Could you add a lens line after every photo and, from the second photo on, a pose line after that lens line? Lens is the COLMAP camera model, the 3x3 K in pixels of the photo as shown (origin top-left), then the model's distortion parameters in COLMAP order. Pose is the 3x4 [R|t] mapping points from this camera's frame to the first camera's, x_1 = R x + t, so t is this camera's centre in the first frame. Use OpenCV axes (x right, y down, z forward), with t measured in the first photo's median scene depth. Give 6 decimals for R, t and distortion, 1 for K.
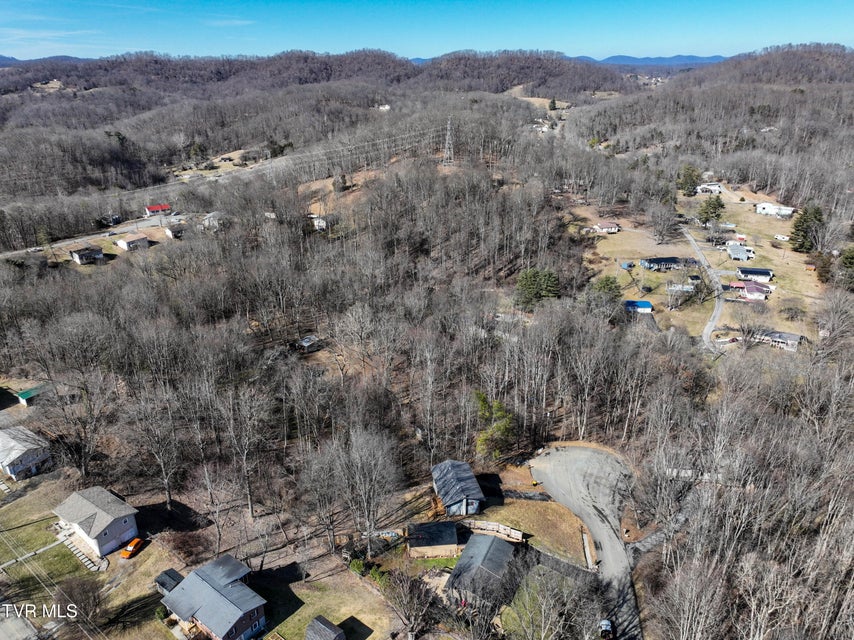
lens RADIAL K [[606.9, 0, 427.7], [0, 606.9, 320.3], [0, 0, 1]] dist [0.008256, 0.000406]
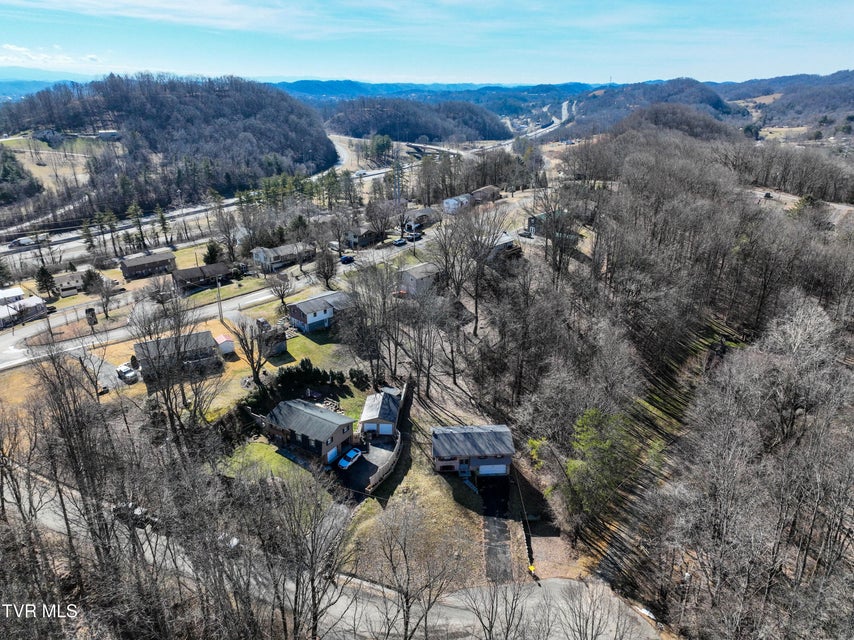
lens RADIAL K [[606.9, 0, 425.6], [0, 606.9, 320.4], [0, 0, 1]] dist [0.008256, 0.000406]
pose [[-0.153149, 0.375532, -0.914069, 0.755165], [-0.377721, 0.832499, 0.405306, -0.163832], [0.913166, 0.407335, 0.014350, 0.926361]]
